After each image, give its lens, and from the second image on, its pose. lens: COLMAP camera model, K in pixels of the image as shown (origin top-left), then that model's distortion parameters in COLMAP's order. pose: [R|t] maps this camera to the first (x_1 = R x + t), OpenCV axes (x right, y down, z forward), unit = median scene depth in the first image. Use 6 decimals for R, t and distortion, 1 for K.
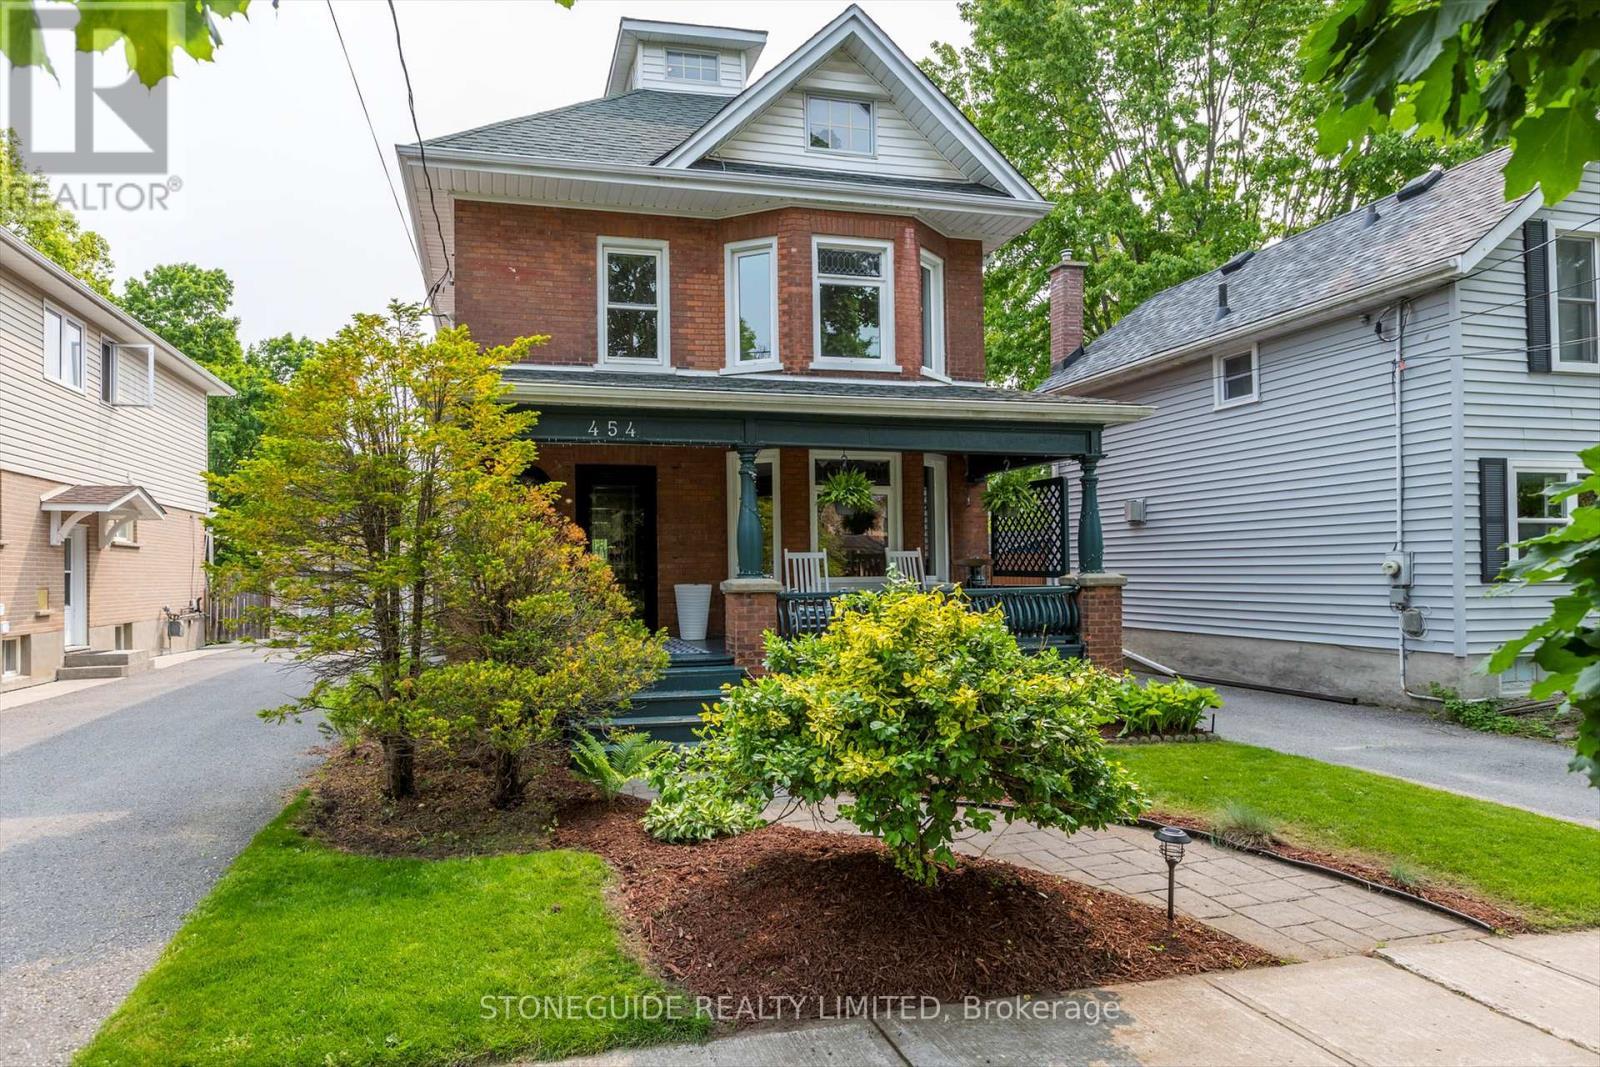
lens RADIAL K [[899.1, 0, 795.6], [0, 899.1, 517.1], [0, 0, 1]] dist [-0.000511, -0.000028]
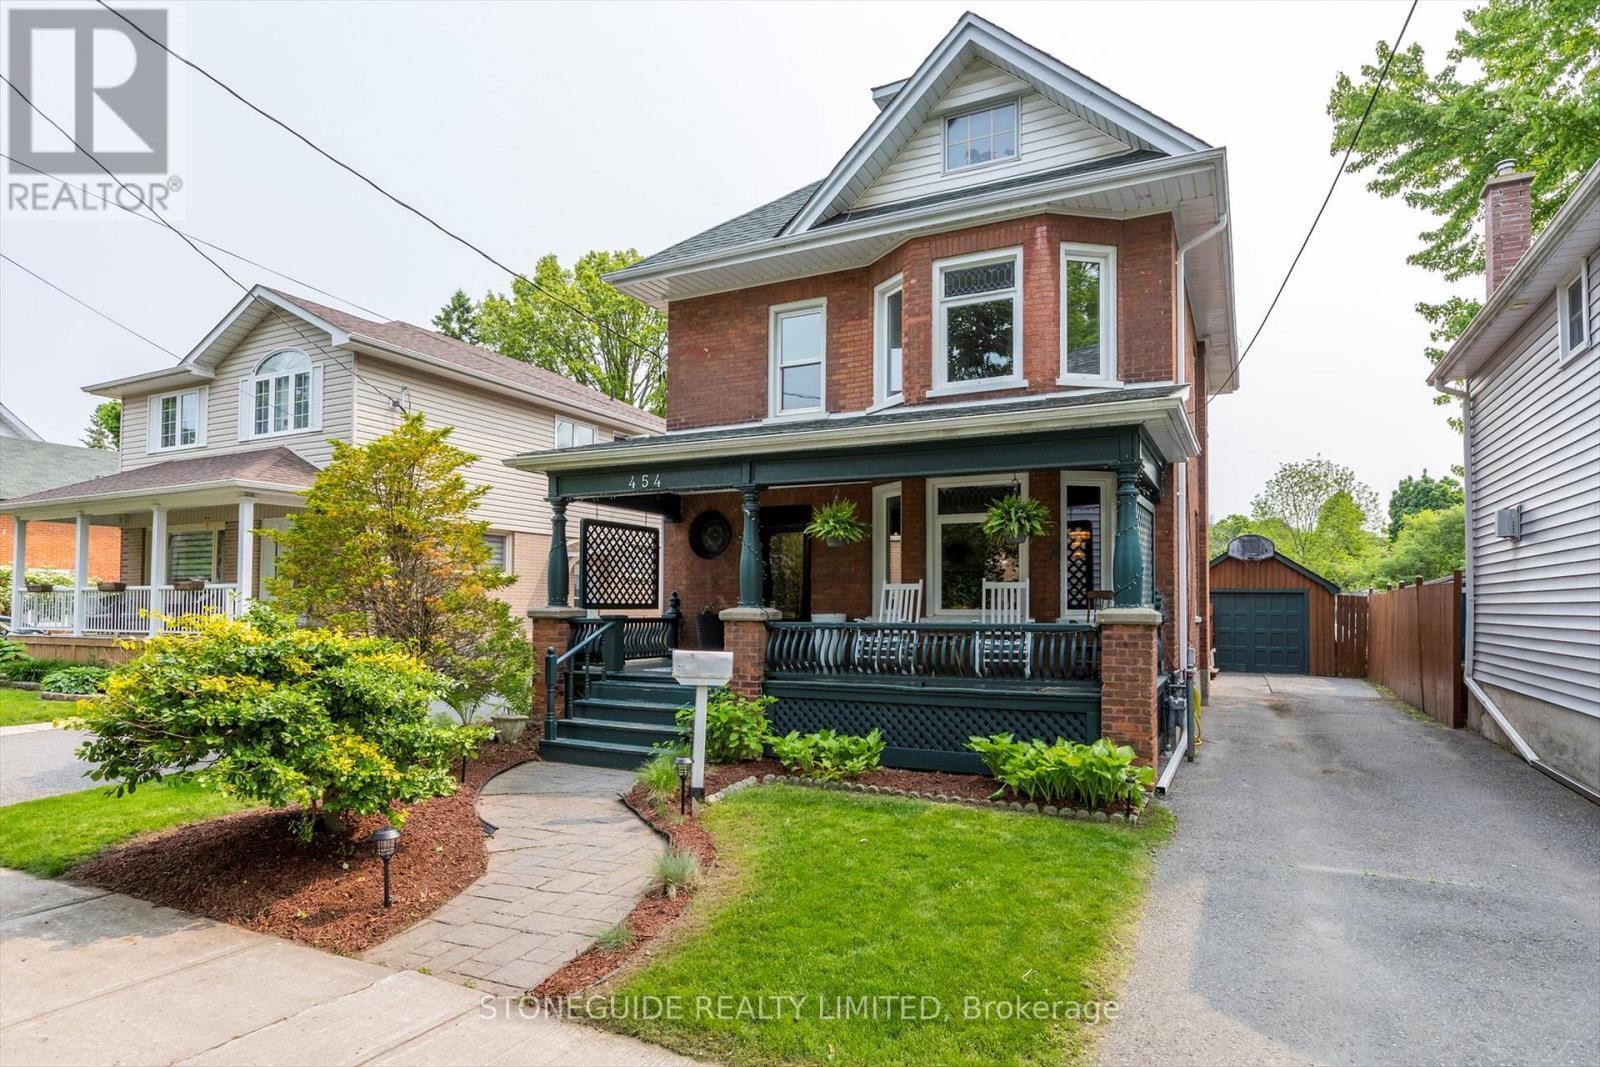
lens RADIAL K [[890.8, 0, 800.0], [0, 890.8, 533.5], [0, 0, 1]] dist [0.004417, -0.001337]
pose [[0.769134, -0.038648, -0.637917, 0.520214], [0.027482, 0.999247, -0.027404, 0.007266], [0.638496, 0.003546, 0.769617, 0.156356]]
